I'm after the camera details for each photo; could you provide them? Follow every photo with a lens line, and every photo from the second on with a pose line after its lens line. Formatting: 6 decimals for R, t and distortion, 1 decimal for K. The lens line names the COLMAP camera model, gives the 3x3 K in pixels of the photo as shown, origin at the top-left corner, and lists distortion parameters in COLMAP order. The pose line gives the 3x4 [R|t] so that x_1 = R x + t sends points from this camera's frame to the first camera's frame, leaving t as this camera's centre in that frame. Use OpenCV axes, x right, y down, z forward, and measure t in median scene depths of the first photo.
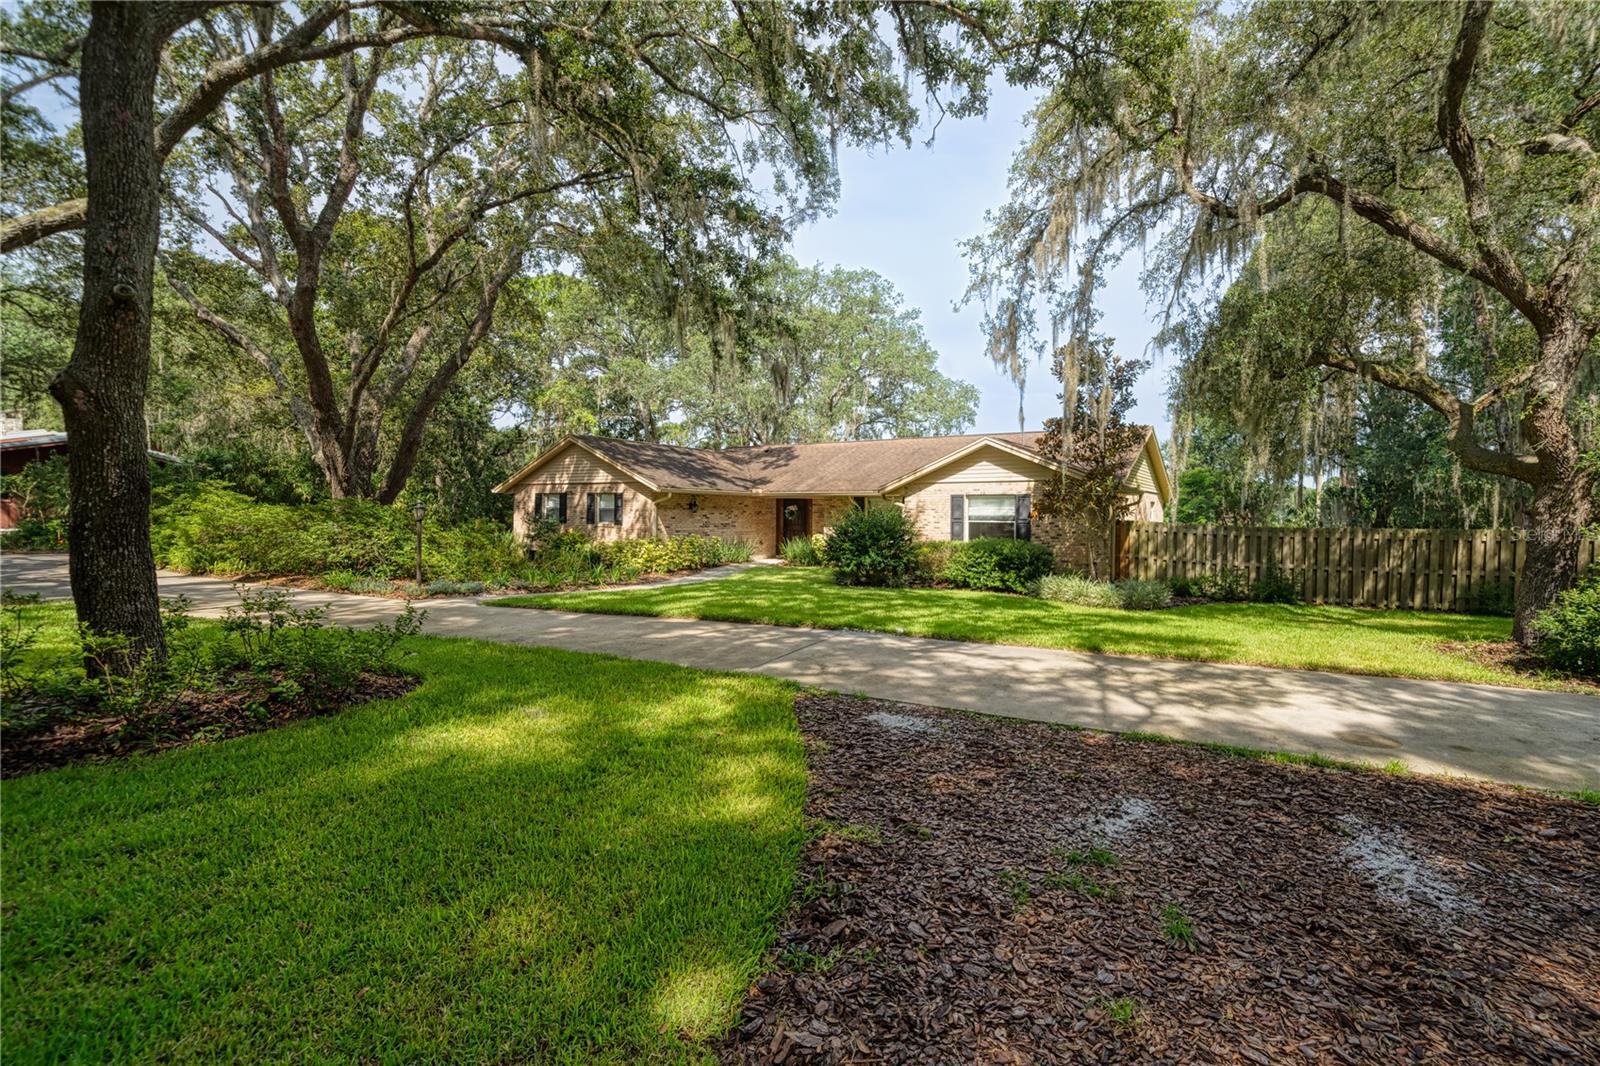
lens RADIAL K [[695.9, 0, 831.8], [0, 695.9, 514.2], [0, 0, 1]] dist [0.001961, 0.000323]
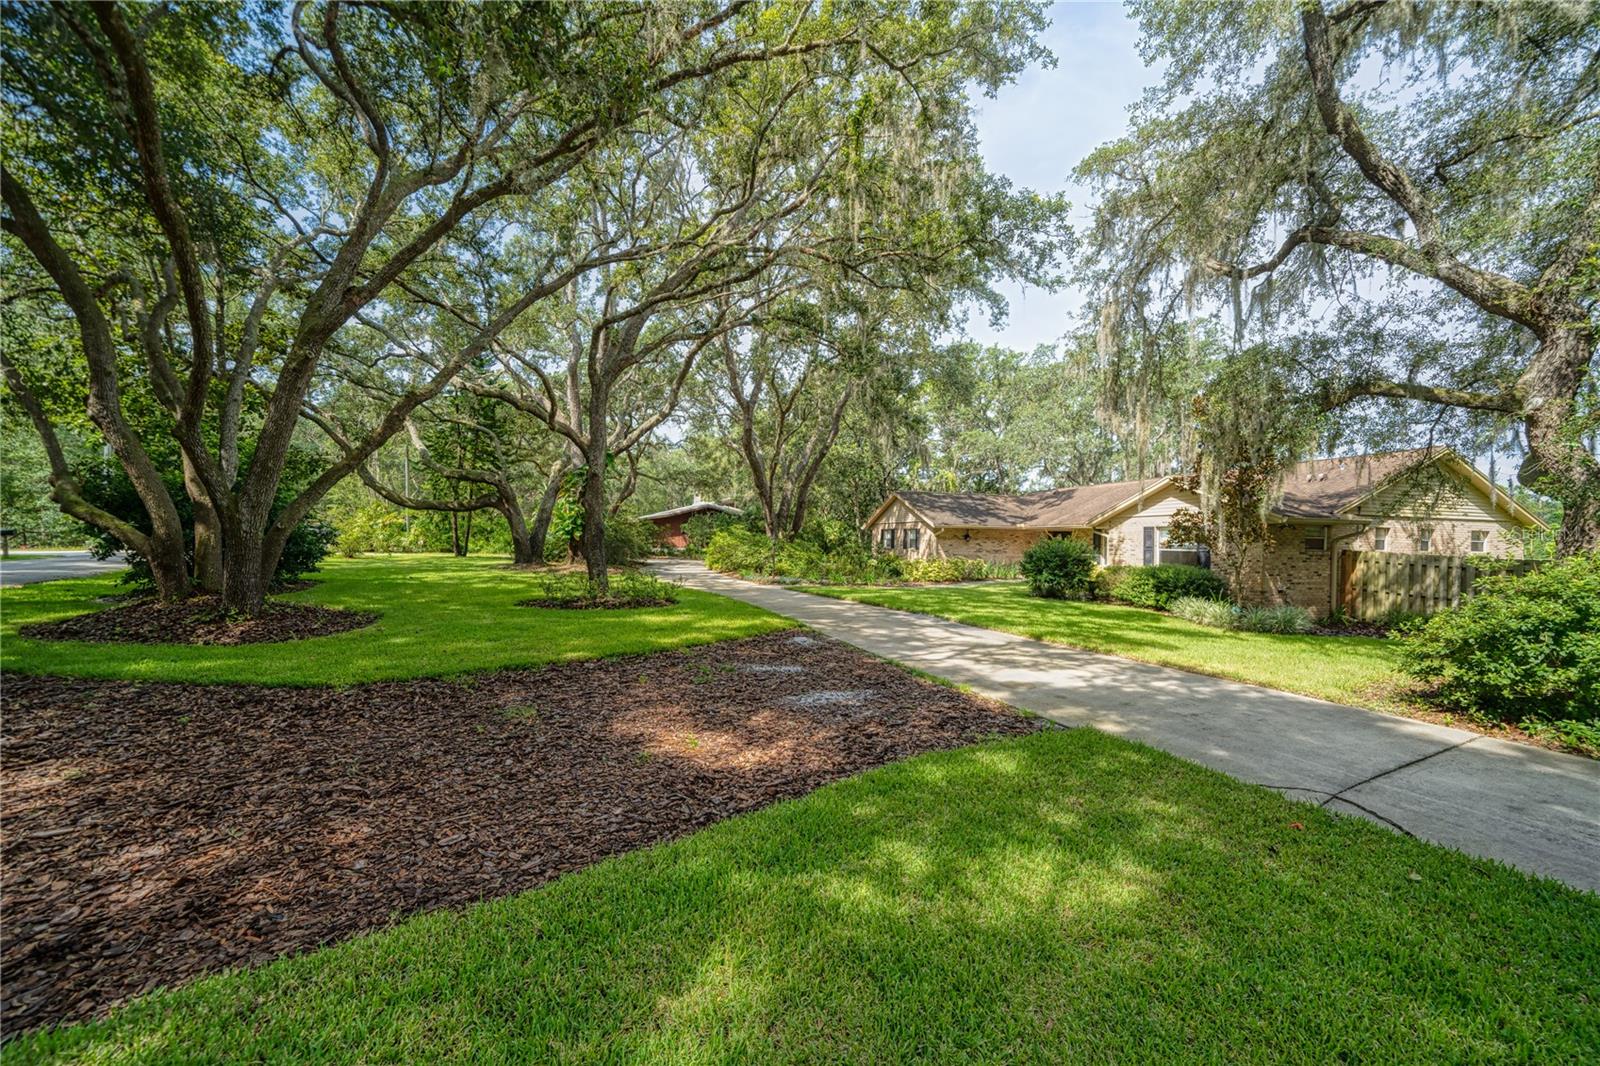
lens RADIAL K [[556.3, 0, 807.9], [0, 556.3, 526.9], [0, 0, 1]] dist [-0.005475, 0.000023]
pose [[0.756383, -0.013417, -0.653991, 0.360844], [-0.007508, 0.999546, -0.029190, 0.002652], [0.654085, 0.026989, 0.755939, -0.073397]]
